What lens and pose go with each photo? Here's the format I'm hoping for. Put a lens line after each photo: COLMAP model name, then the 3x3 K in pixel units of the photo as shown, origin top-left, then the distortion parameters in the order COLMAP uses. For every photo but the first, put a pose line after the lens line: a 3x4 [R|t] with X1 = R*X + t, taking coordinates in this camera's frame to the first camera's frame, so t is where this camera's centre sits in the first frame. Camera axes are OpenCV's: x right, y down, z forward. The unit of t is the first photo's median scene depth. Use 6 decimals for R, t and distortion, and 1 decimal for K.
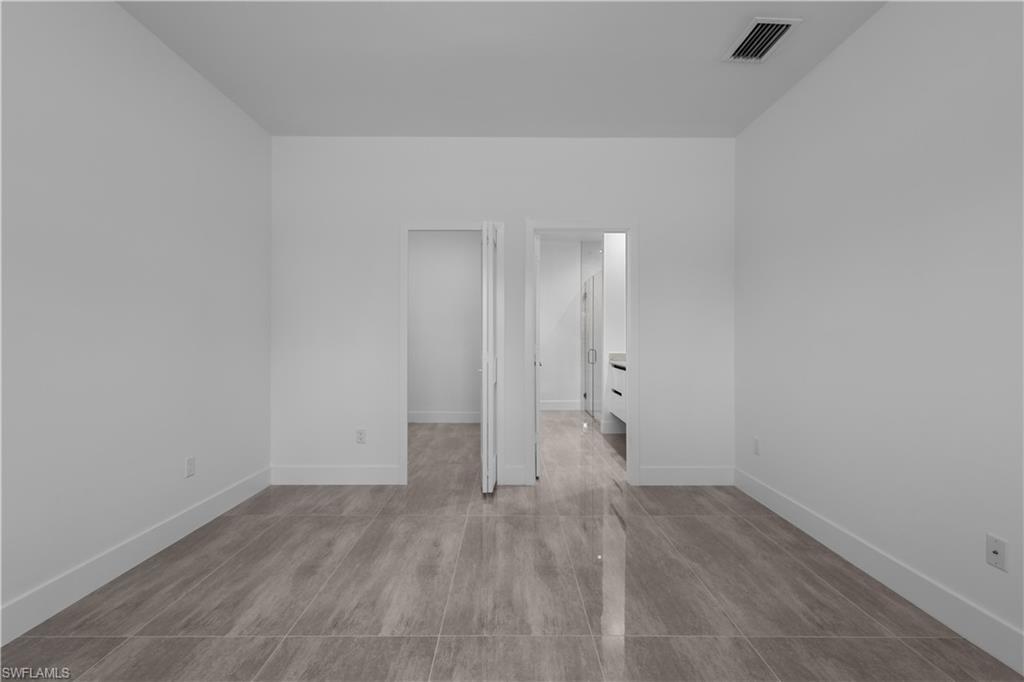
lens RADIAL K [[447.3, 0, 514.2], [0, 447.3, 340.1], [0, 0, 1]] dist [0.003685, -0.000474]
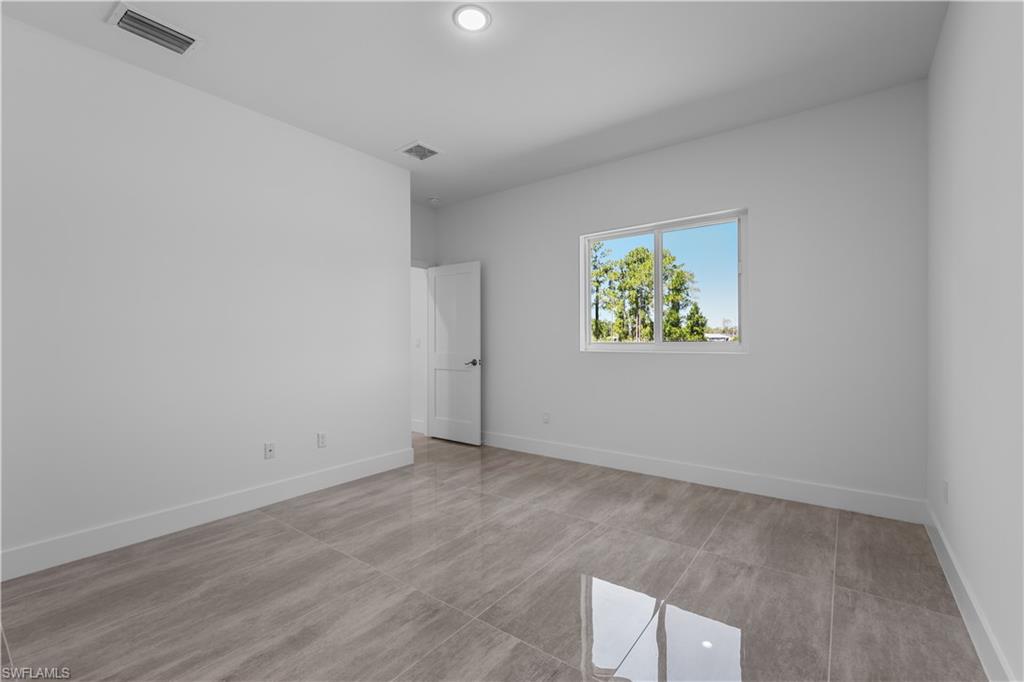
lens RADIAL K [[447.3, 0, 510.6], [0, 447.3, 345.4], [0, 0, 1]] dist [0.003685, -0.000474]
pose [[-0.792840, -0.006502, 0.609396, -0.820714], [0.002495, 0.999900, 0.013915, -0.007854], [-0.609425, 0.012553, -0.792744, 1.660888]]
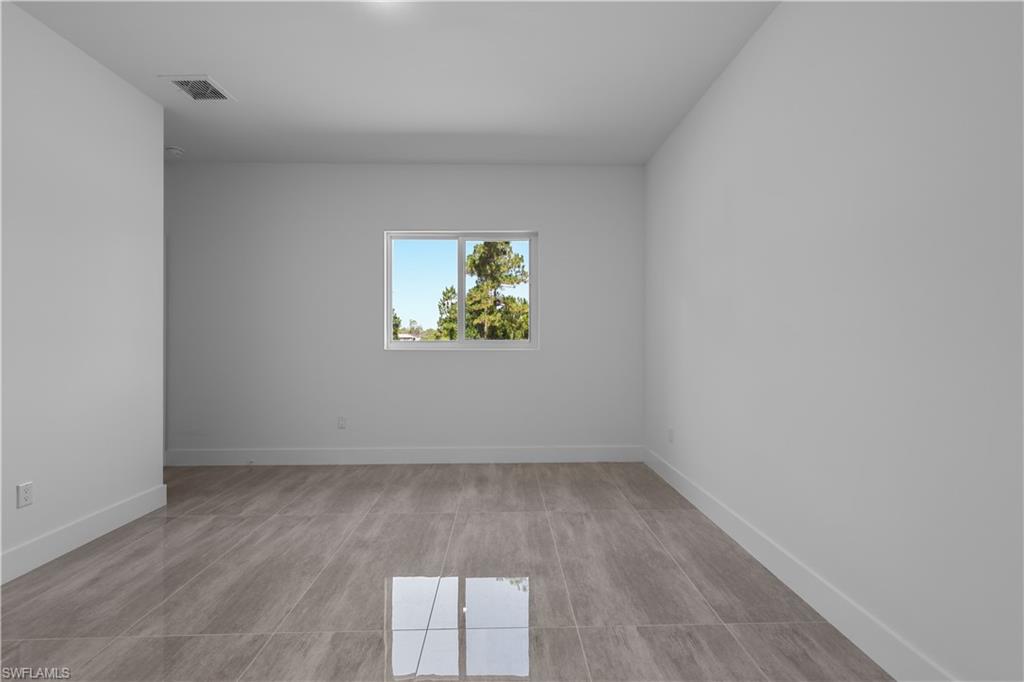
lens RADIAL K [[447.3, 0, 517.2], [0, 447.3, 343.6], [0, 0, 1]] dist [0.003685, -0.000474]
pose [[-0.999746, -0.001730, -0.022492, -0.322271], [-0.001947, 0.999952, 0.009626, 0.001018], [0.022474, 0.009667, -0.999701, 1.867054]]
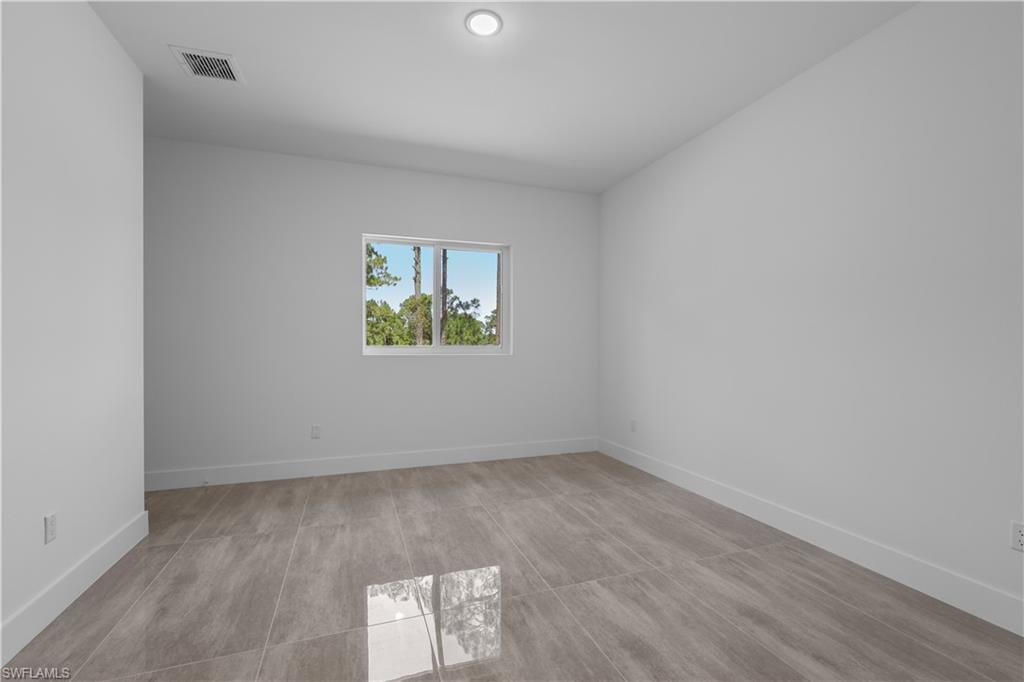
lens RADIAL K [[447.3, 0, 522.8], [0, 447.3, 358.5], [0, 0, 1]] dist [0.003685, -0.000474]
pose [[-0.940727, 0.004315, -0.339138, 0.292596], [-0.006016, 0.999549, 0.029407, -0.001415], [0.339112, 0.029705, -0.940277, 1.944874]]
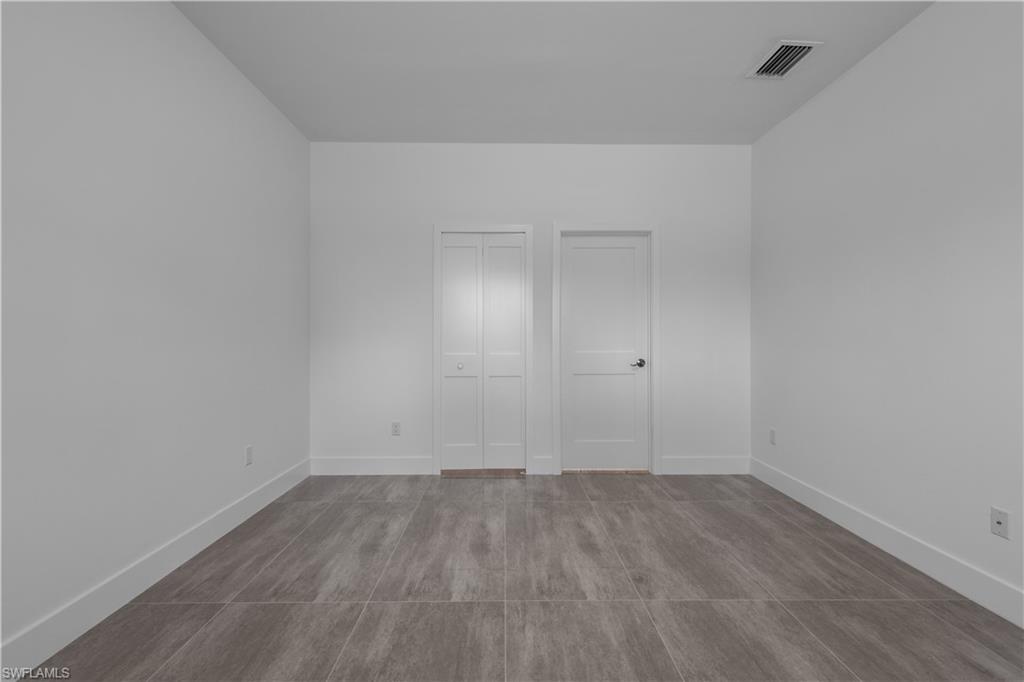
lens RADIAL K [[447.3, 0, 516.4], [0, 447.3, 341.4], [0, 0, 1]] dist [0.003685, -0.000474]
pose [[0.999956, -0.000258, 0.009416, -0.138863], [0.000206, 0.999985, 0.005430, 0.006526], [-0.009417, -0.005428, 0.999941, -0.105149]]
